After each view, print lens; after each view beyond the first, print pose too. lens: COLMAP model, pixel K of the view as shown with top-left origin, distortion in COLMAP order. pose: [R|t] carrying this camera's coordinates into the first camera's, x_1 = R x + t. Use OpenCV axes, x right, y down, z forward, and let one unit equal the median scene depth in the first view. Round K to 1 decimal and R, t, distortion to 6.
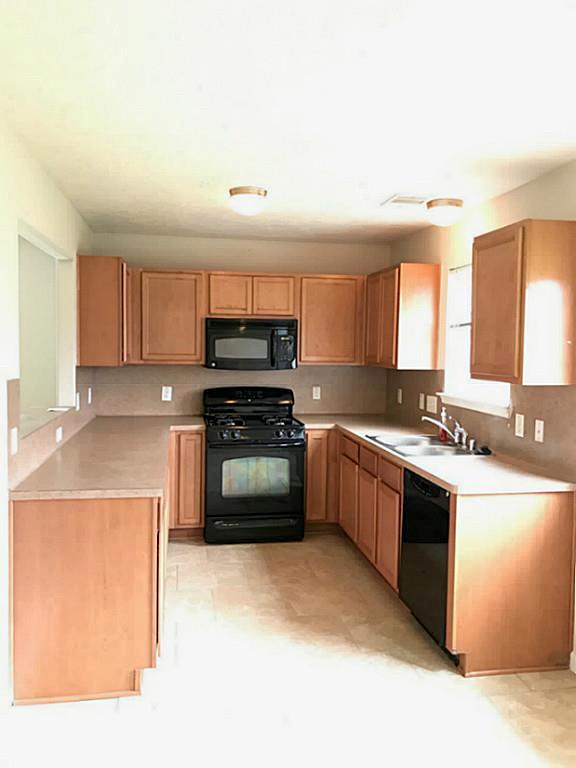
lens RADIAL K [[627.1, 0, 285.0], [0, 627.1, 382.4], [0, 0, 1]] dist [0.050027, -0.052147]
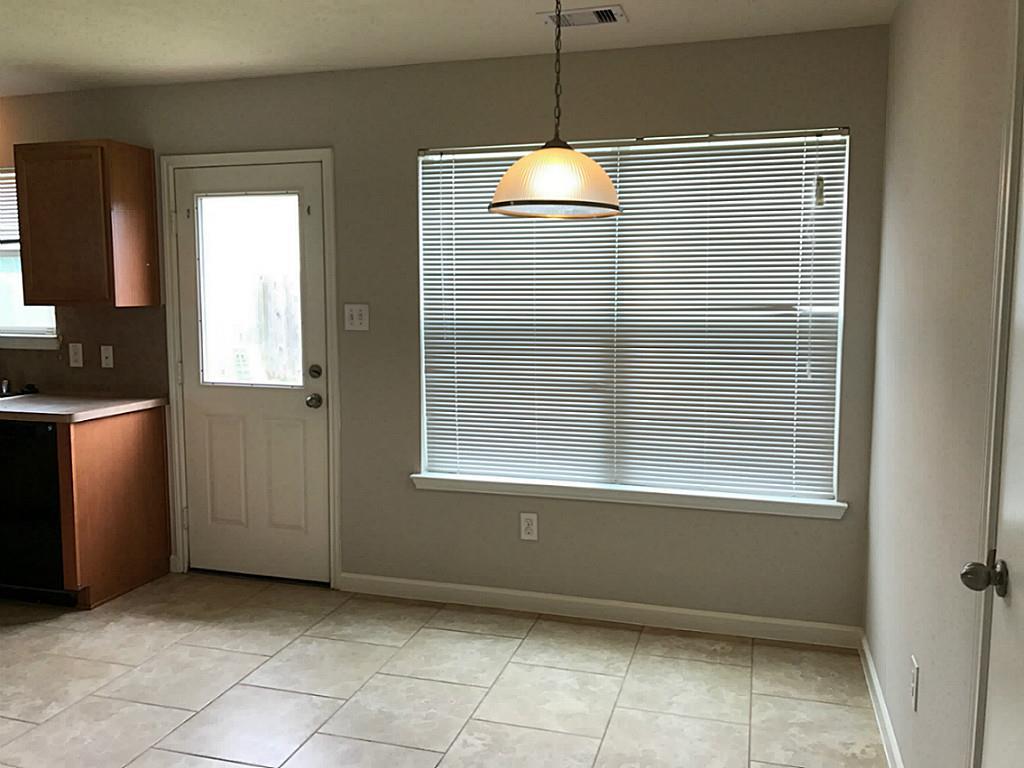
lens RADIAL K [[836.1, 0, 513.3], [0, 836.1, 385.0], [0, 0, 1]] dist [0.050027, -0.052147]
pose [[0.433283, -0.105360, 0.895078, -0.325239], [0.058963, 0.994329, 0.088501, 0.027370], [-0.899327, 0.014431, 0.437038, -0.088762]]
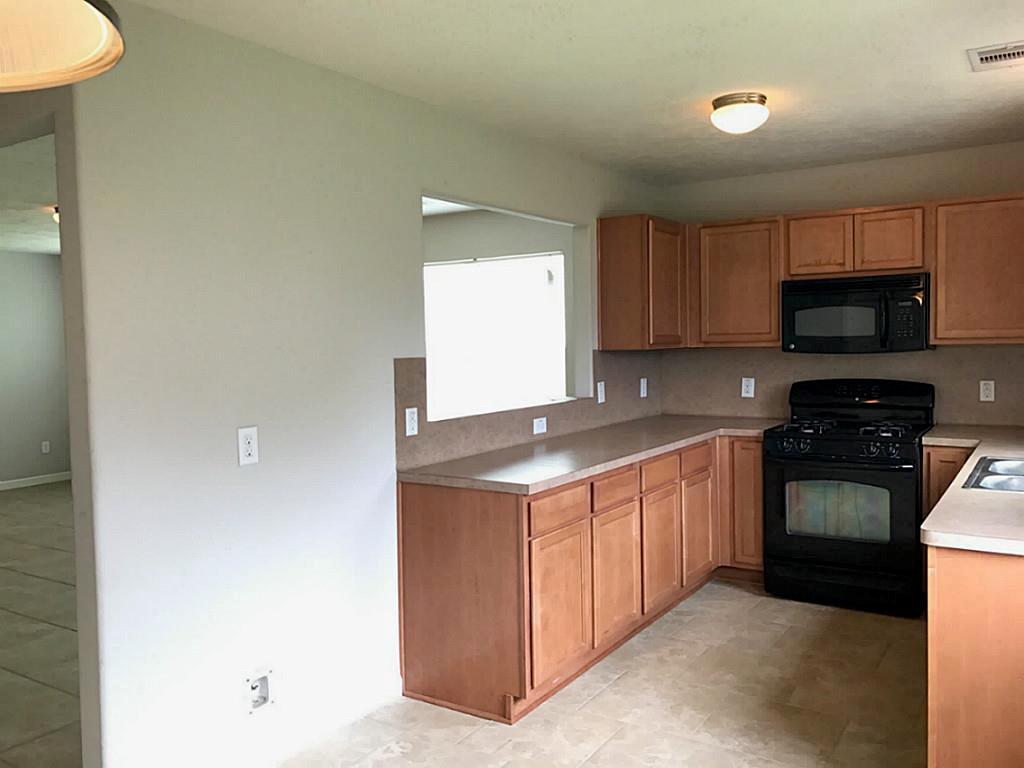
lens RADIAL K [[836.1, 0, 510.5], [0, 836.1, 383.5], [0, 0, 1]] dist [0.050027, -0.052147]
pose [[0.737210, 0.008068, -0.675615, 0.296096], [-0.010804, 0.999942, 0.000153, 0.017159], [0.675577, 0.007186, 0.737254, 0.084357]]
